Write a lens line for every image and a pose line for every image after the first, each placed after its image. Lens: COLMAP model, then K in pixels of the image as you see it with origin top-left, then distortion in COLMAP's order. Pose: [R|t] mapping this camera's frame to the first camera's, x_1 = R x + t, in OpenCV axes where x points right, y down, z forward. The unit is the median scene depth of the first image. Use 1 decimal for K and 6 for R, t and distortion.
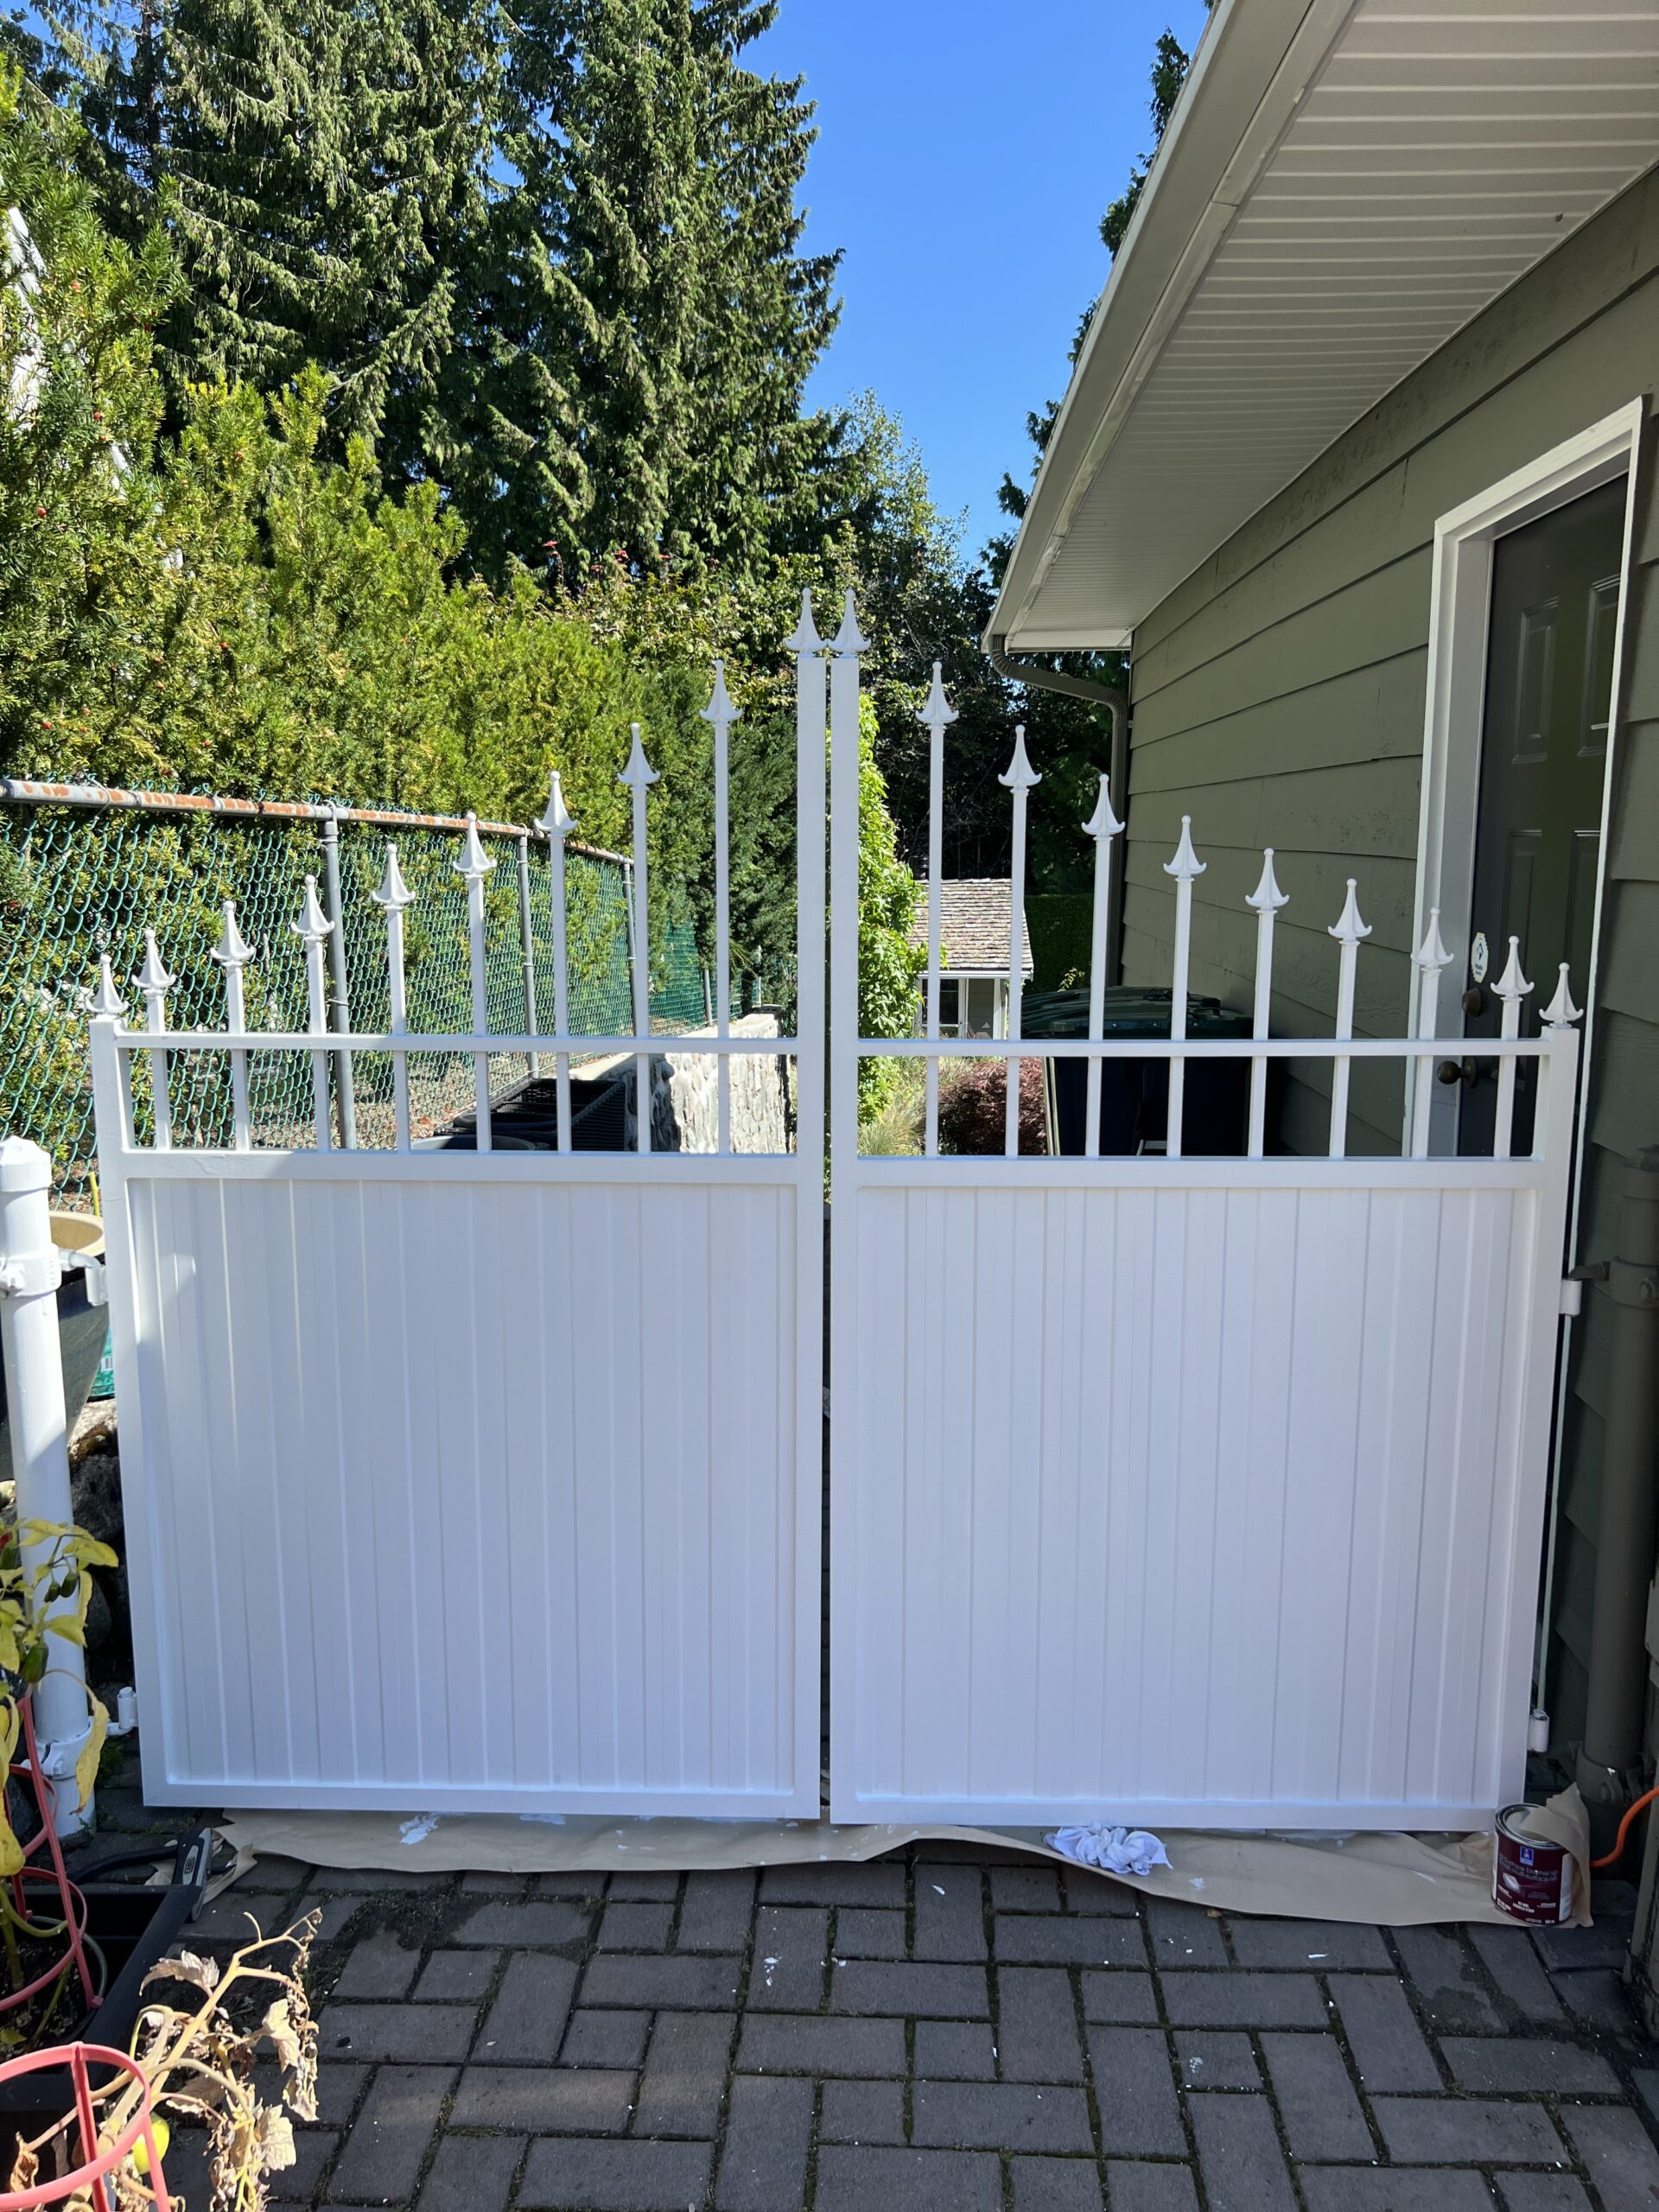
lens RADIAL K [[1690.7, 0, 844.3], [0, 1690.7, 1122.2], [0, 0, 1]] dist [0.040534, -0.050302]
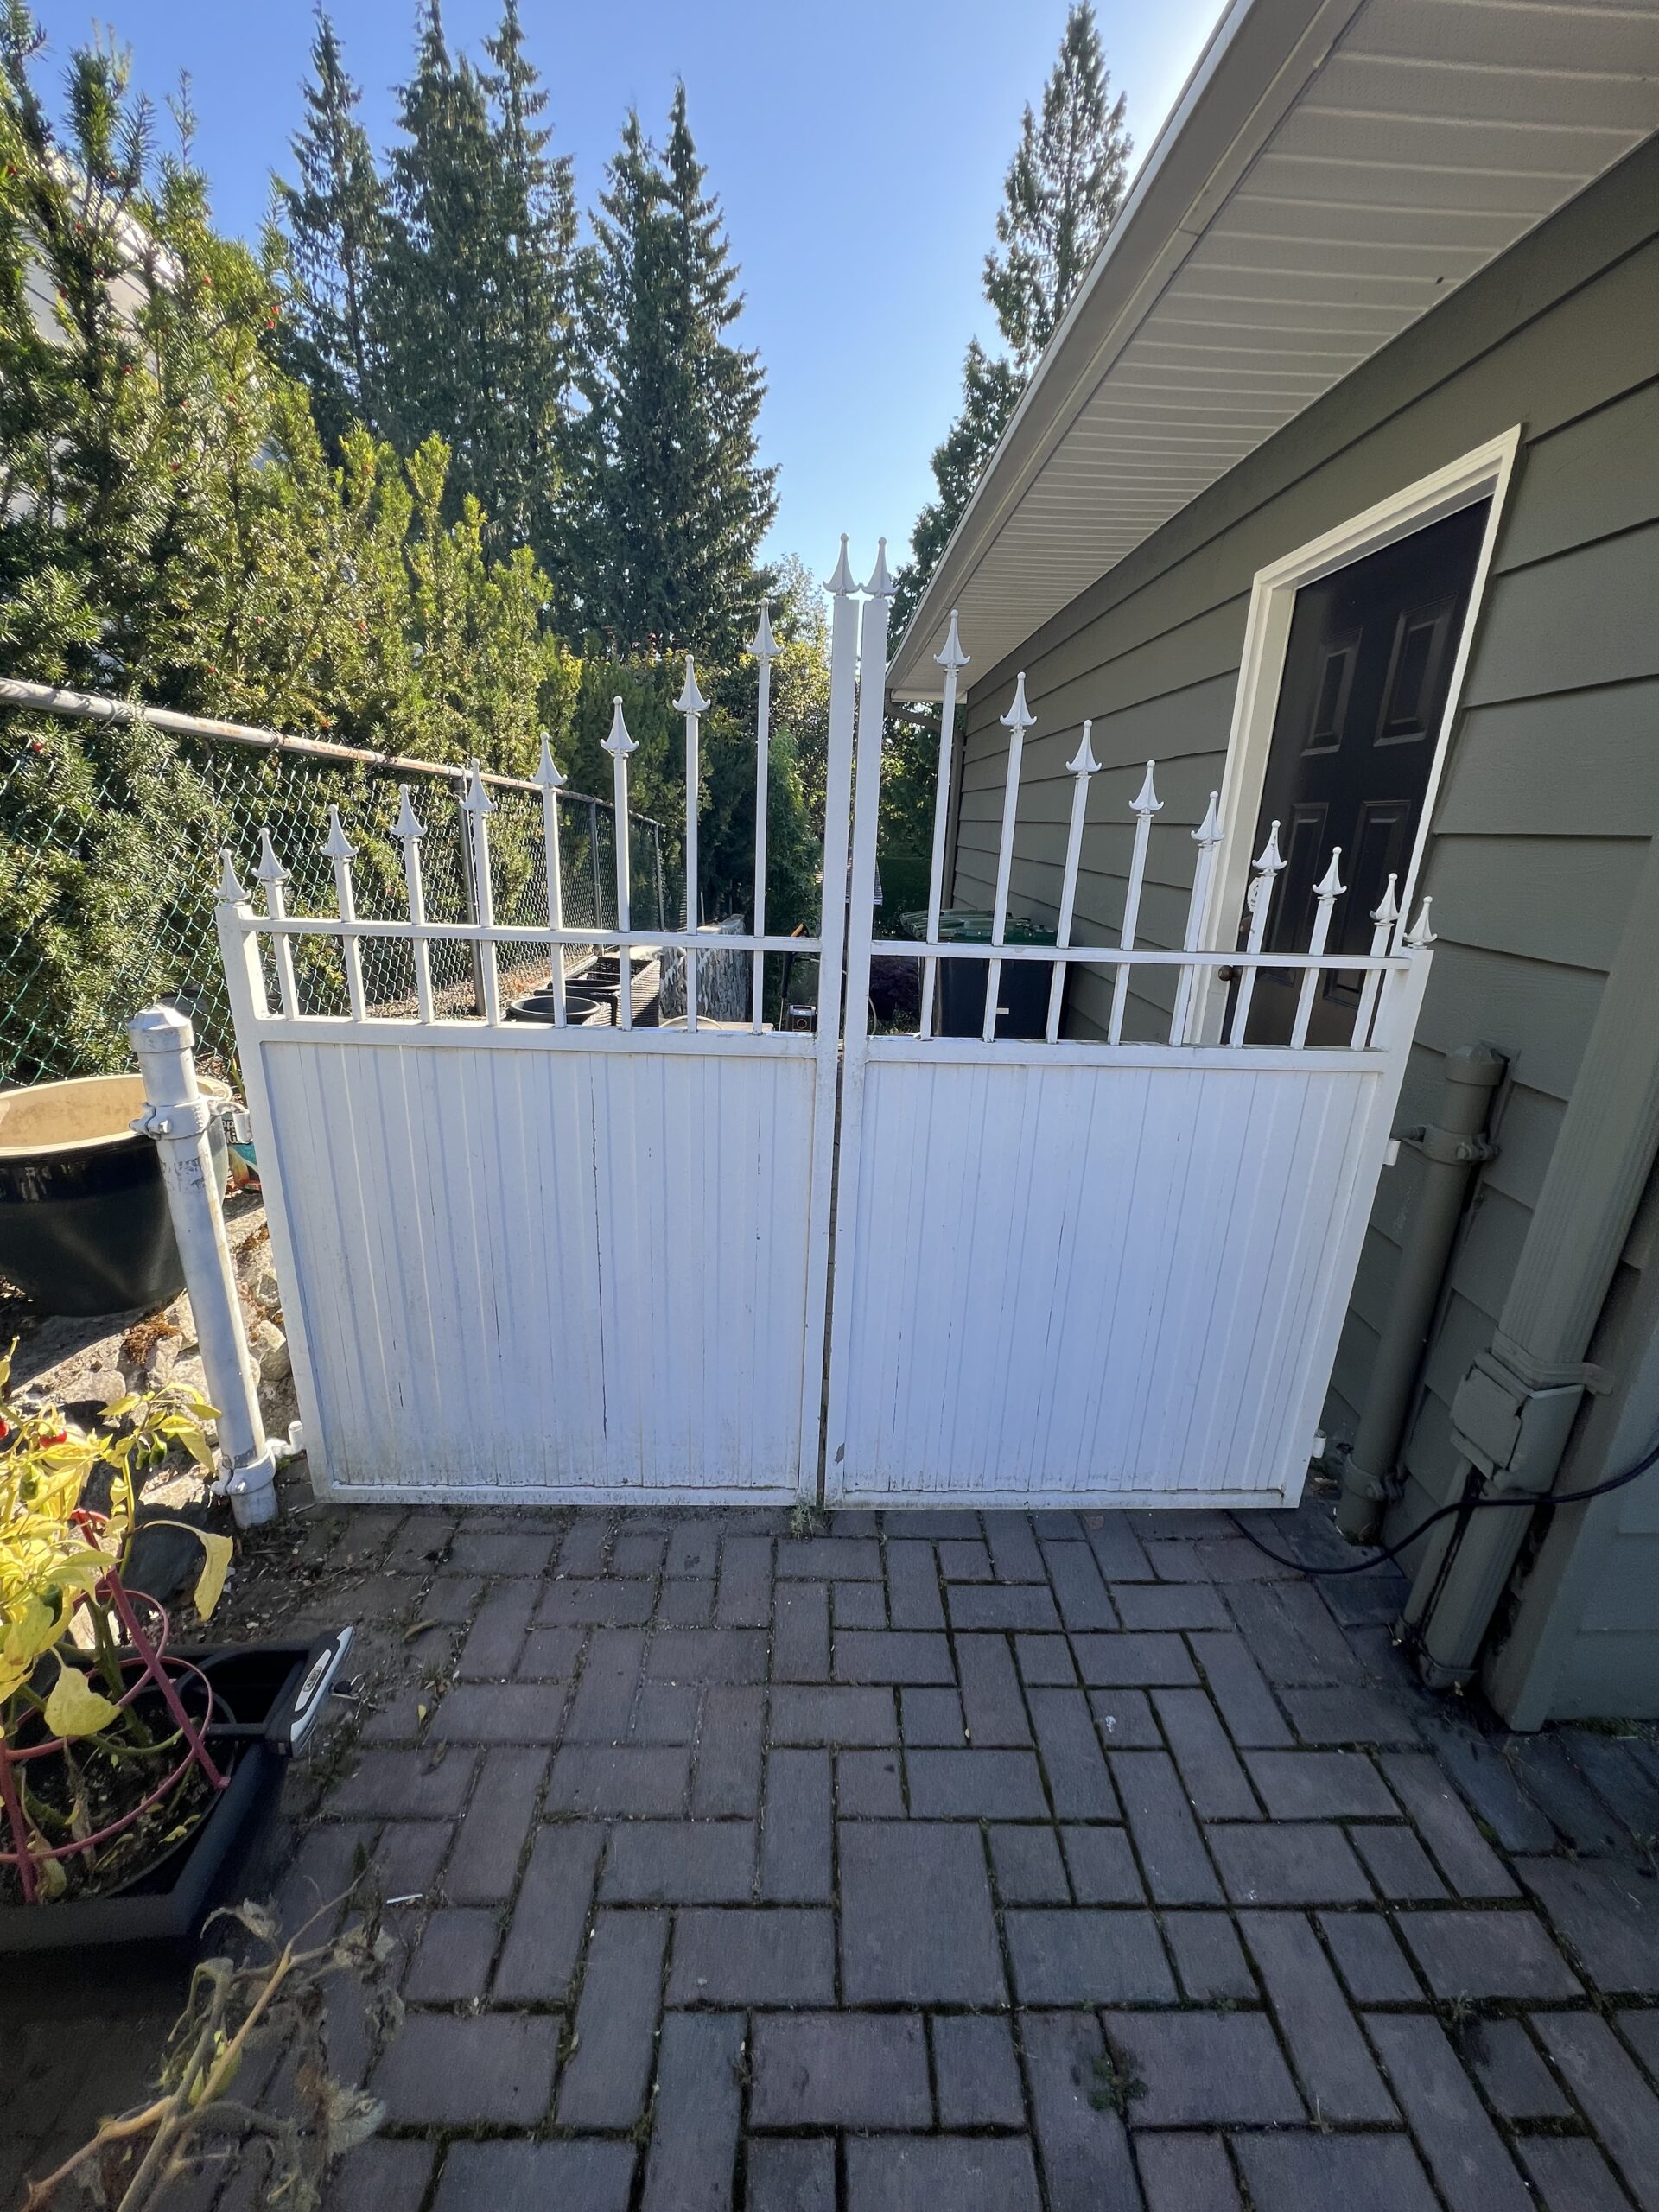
lens RADIAL K [[894.4, 0, 829.3], [0, 894.4, 1110.8], [0, 0, 1]] dist [0.001008, -0.000933]
pose [[0.997460, 0.016335, 0.069337, -0.058613], [-0.026020, 0.989643, 0.141171, -0.015957], [-0.066313, -0.142617, 0.987554, 0.313564]]
